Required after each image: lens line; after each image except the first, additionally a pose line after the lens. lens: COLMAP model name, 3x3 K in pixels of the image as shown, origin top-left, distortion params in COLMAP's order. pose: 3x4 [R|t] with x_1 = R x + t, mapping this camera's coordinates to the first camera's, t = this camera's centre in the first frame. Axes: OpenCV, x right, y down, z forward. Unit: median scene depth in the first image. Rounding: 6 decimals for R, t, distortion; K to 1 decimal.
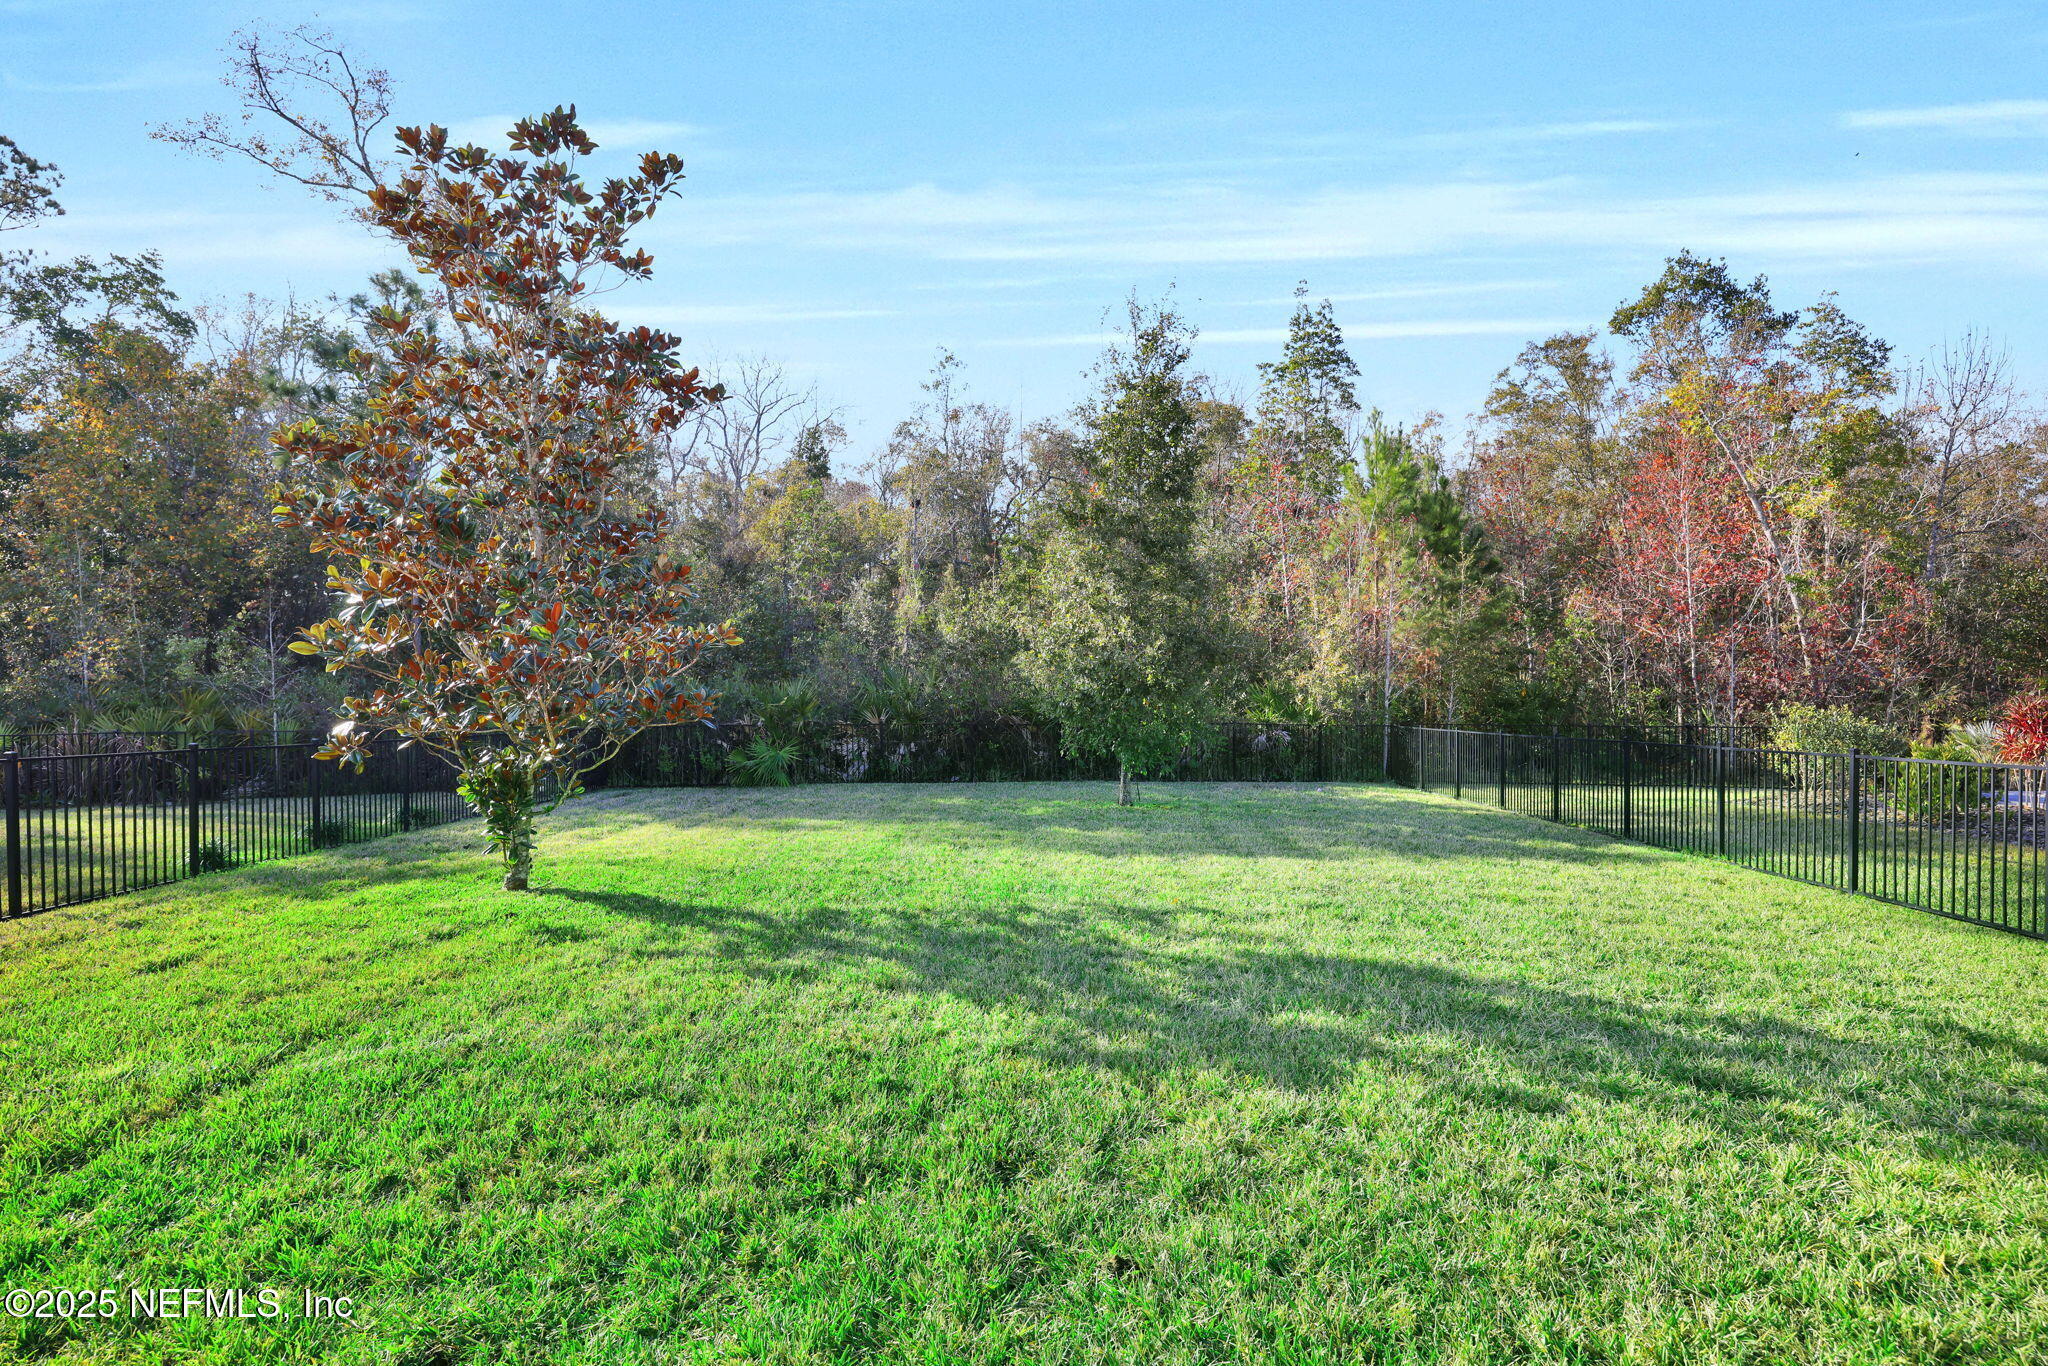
lens RADIAL K [[1048.5, 0, 1024.0], [0, 1048.5, 683.0], [0, 0, 1]] dist [0.005455, 0.000949]
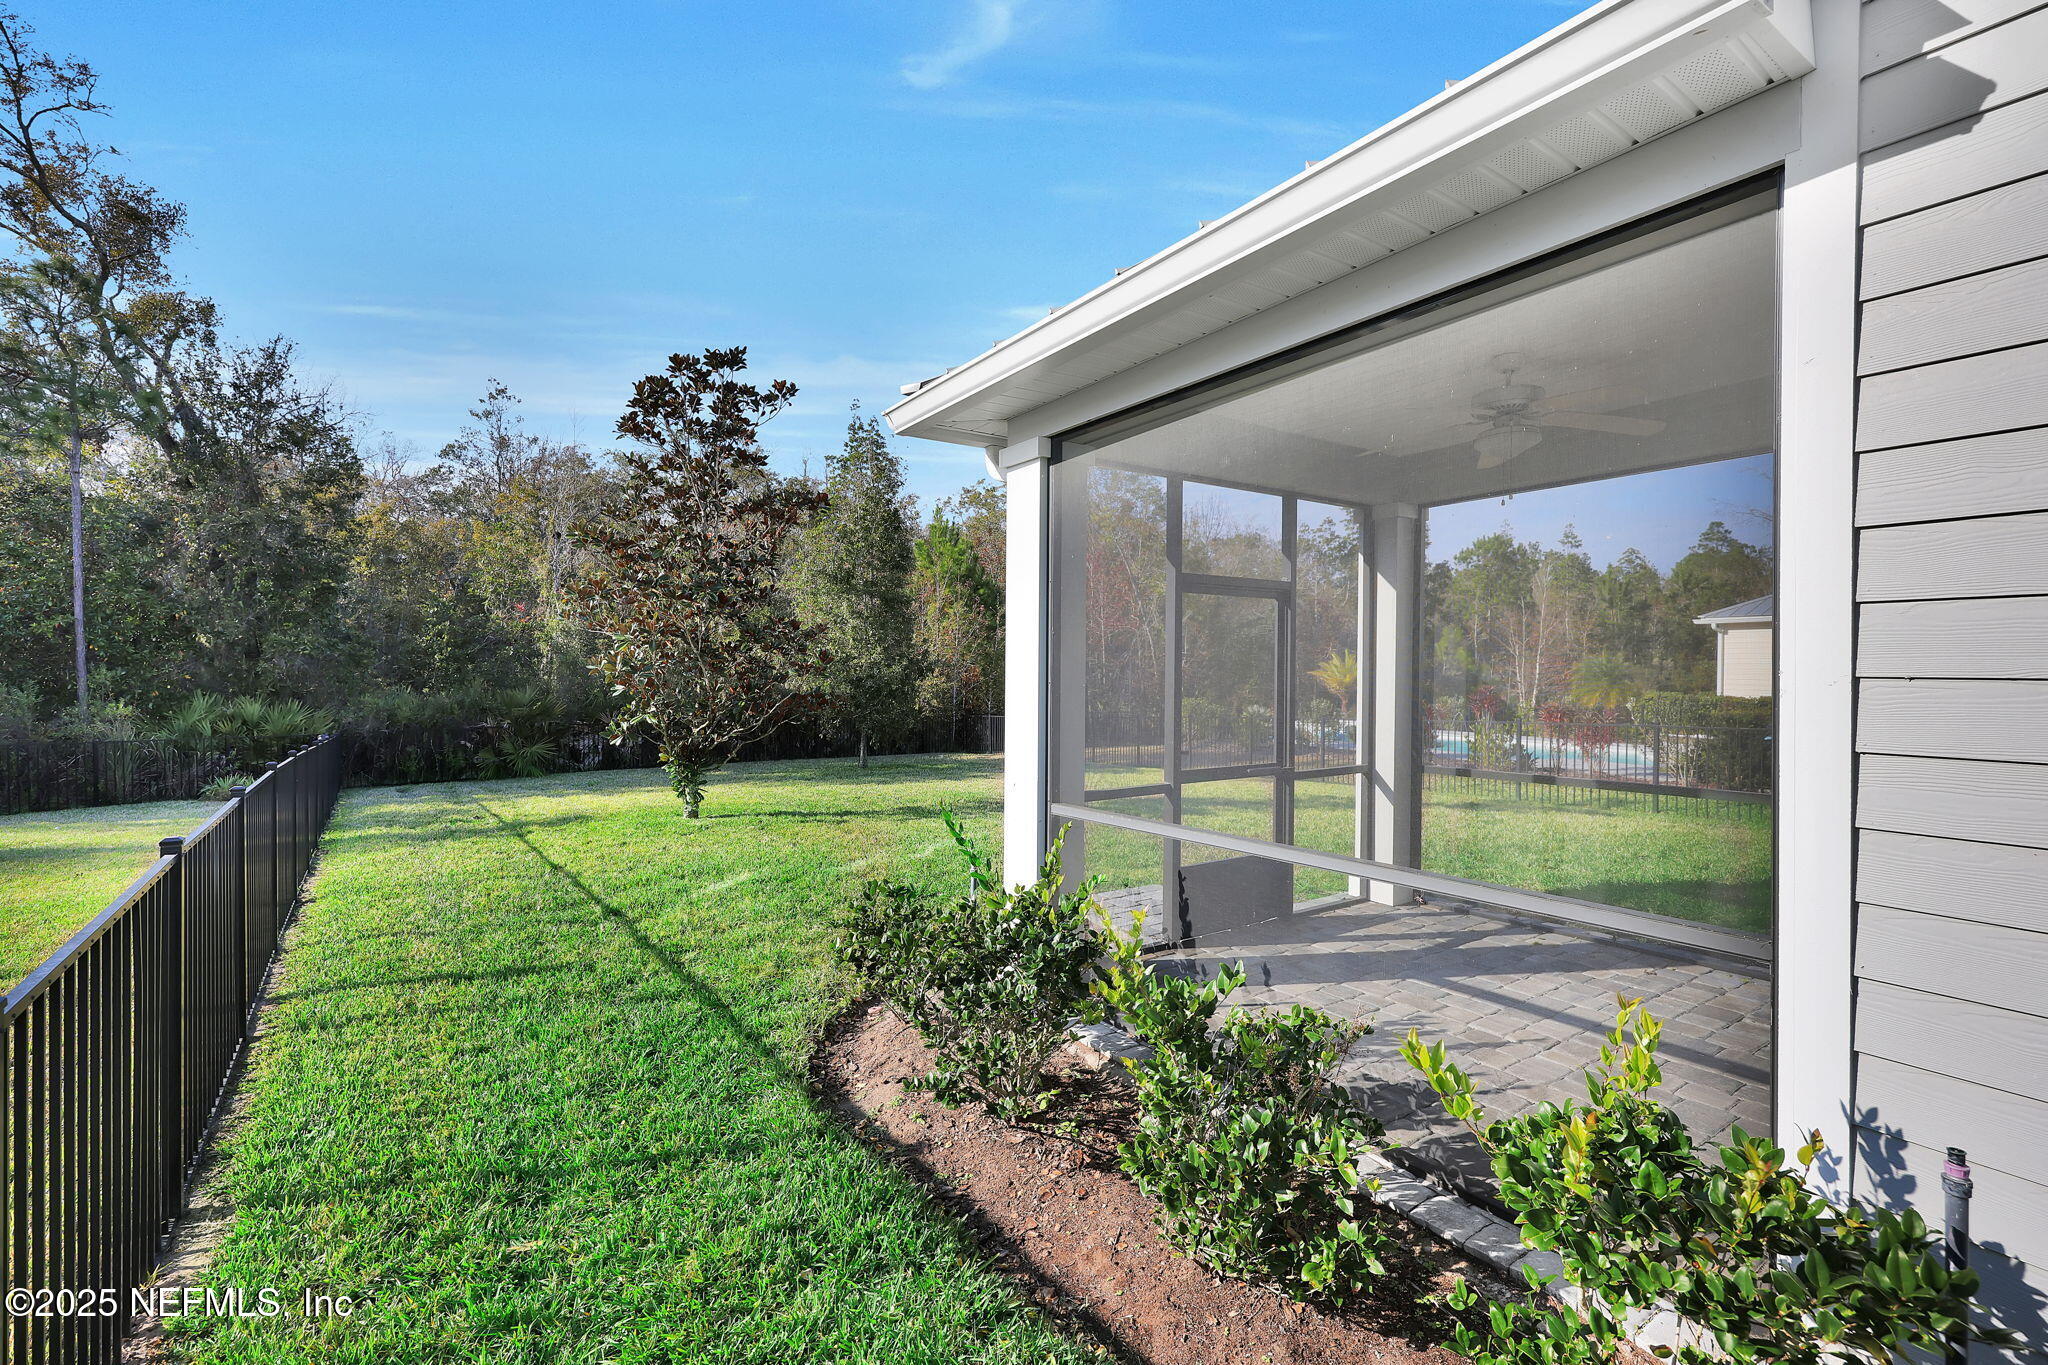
lens RADIAL K [[907.5, 0, 1015.7], [0, 907.5, 669.4], [0, 0, 1]] dist [-0.001106, -0.000486]
pose [[0.835645, 0.007586, 0.549218, -0.303523], [0.004372, 0.999781, -0.020462, -0.000611], [-0.549253, 0.019500, 0.835429, -0.156356]]
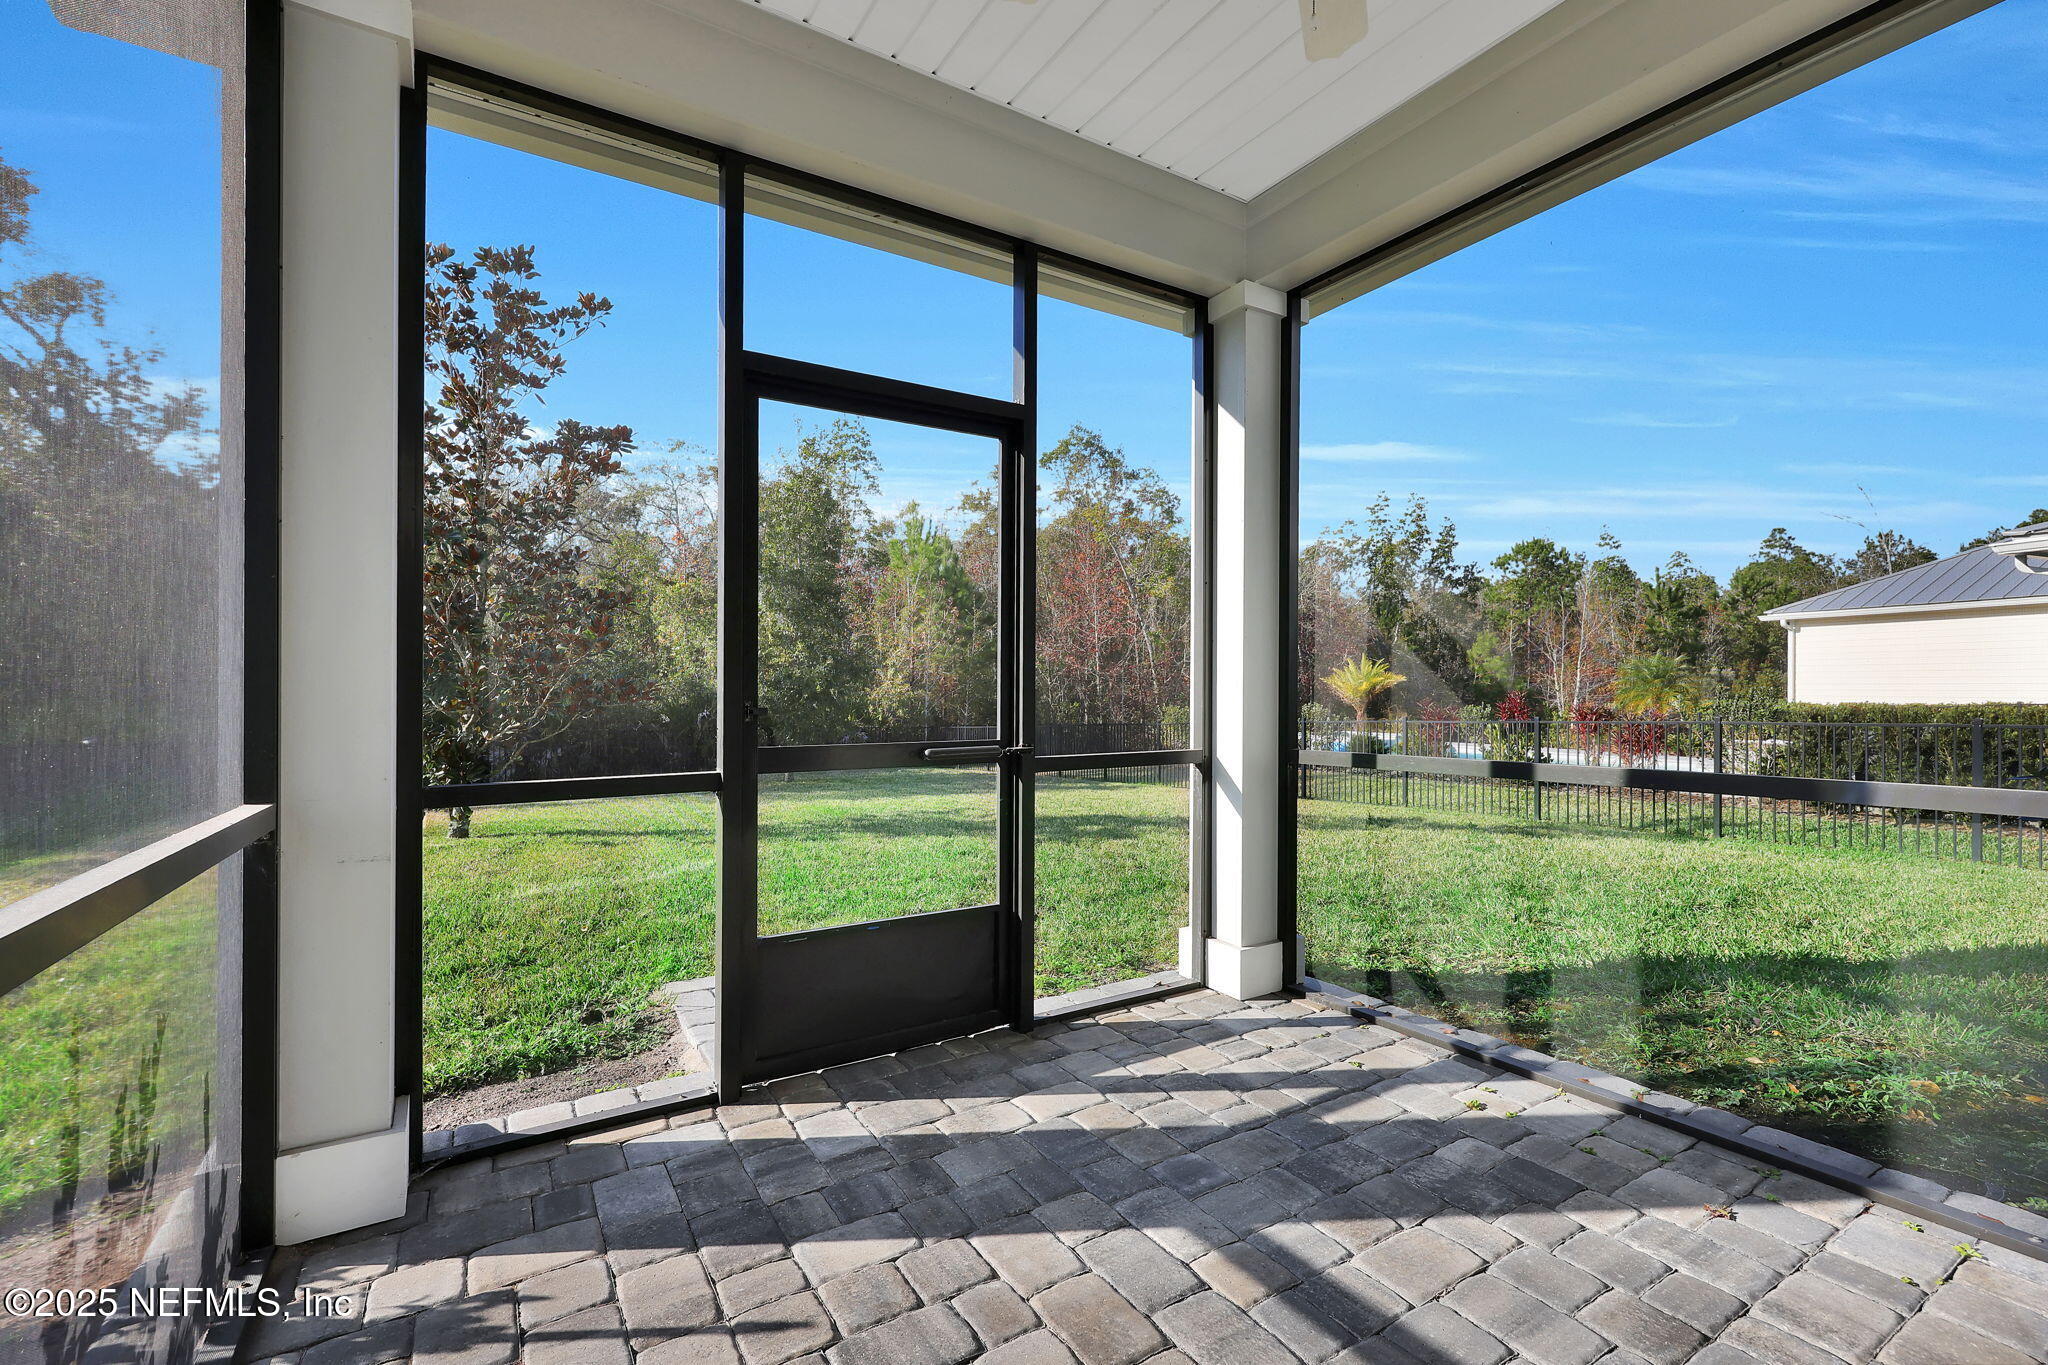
lens RADIAL K [[899.9, 0, 1014.3], [0, 899.9, 684.3], [0, 0, 1]] dist [-0.001230, 0.000325]
pose [[0.860005, 0.009145, 0.510203, -0.169532], [0.005986, 0.999590, -0.028007, 0.016199], [-0.510250, 0.027141, 0.859598, -0.101697]]
